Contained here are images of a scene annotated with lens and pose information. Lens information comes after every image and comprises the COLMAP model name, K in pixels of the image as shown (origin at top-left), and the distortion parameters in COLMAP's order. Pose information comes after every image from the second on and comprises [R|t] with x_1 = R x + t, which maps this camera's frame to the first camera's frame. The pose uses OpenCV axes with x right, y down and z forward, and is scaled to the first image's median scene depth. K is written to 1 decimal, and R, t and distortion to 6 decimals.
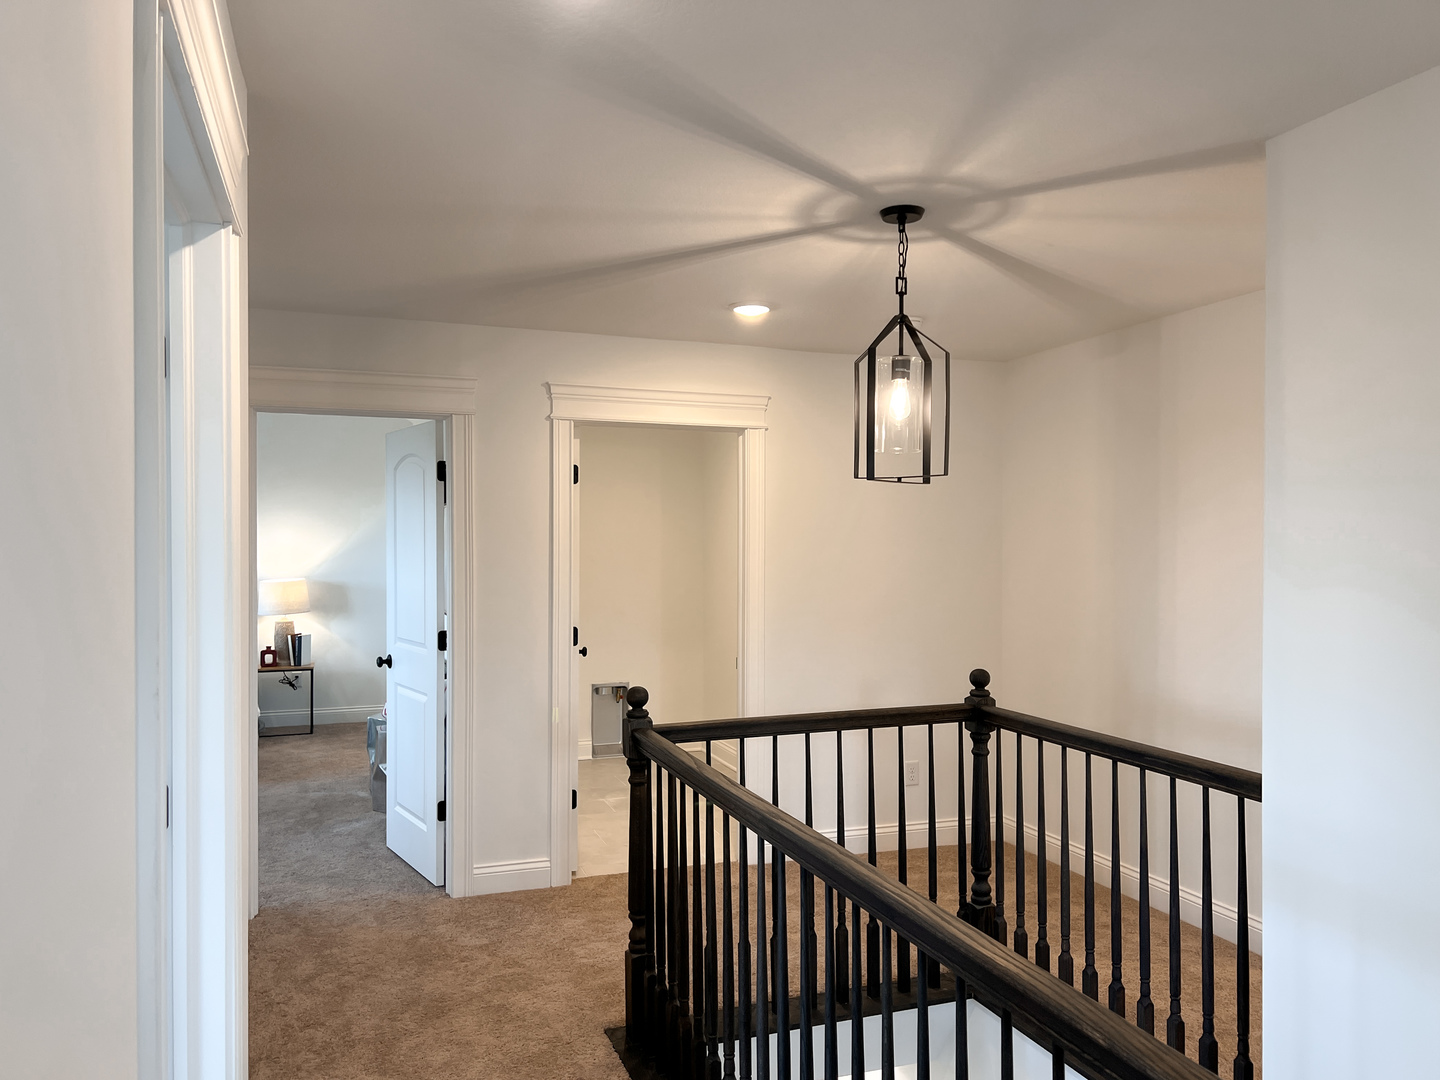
lens RADIAL K [[1081.6, 0, 720.0], [0, 1081.6, 540.0], [0, 0, 1]] dist [0.057743, -0.060675]
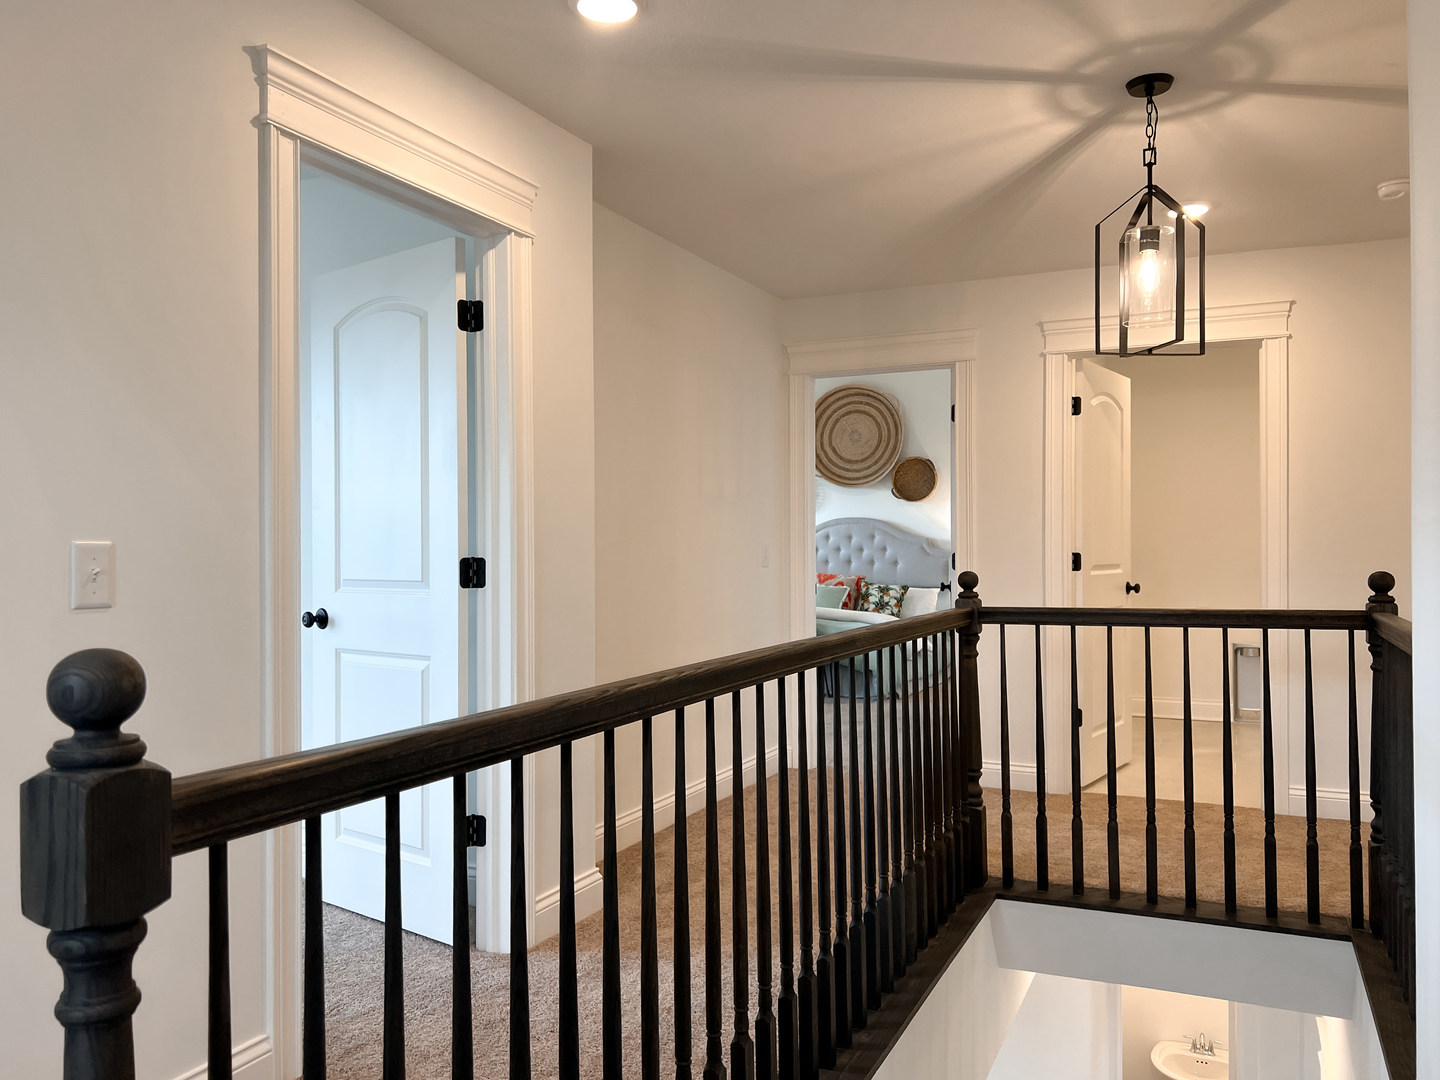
lens RADIAL K [[1106.0, 0, 728.3], [0, 1106.0, 535.9], [0, 0, 1]] dist [0.003289, 0.002991]
pose [[0.706081, -0.010468, -0.708053, 0.497302], [0.000354, 0.999896, -0.014429, 0.103531], [0.708131, 0.009937, 0.706012, 0.014176]]
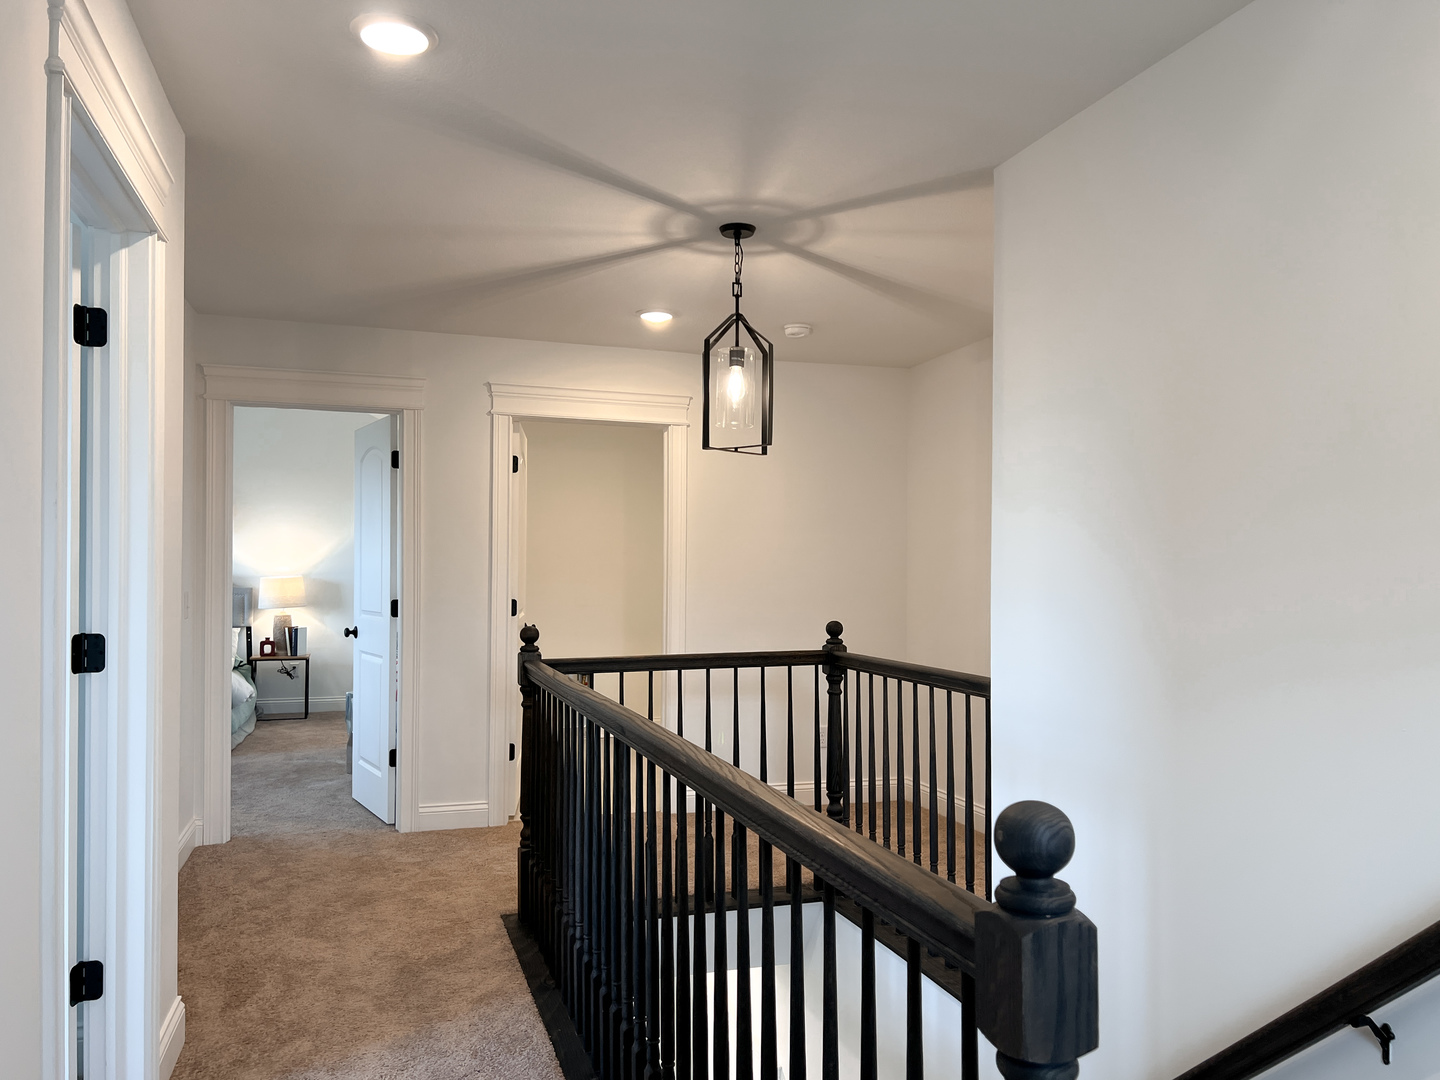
lens RADIAL K [[1096.5, 0, 725.6], [0, 1096.5, 555.3], [0, 0, 1]] dist [0.066249, -0.110980]
pose [[0.999559, 0.004819, -0.029315, 0.156927], [-0.005320, 0.999841, -0.017020, 0.069123], [0.029228, 0.017168, 0.999425, -0.184540]]
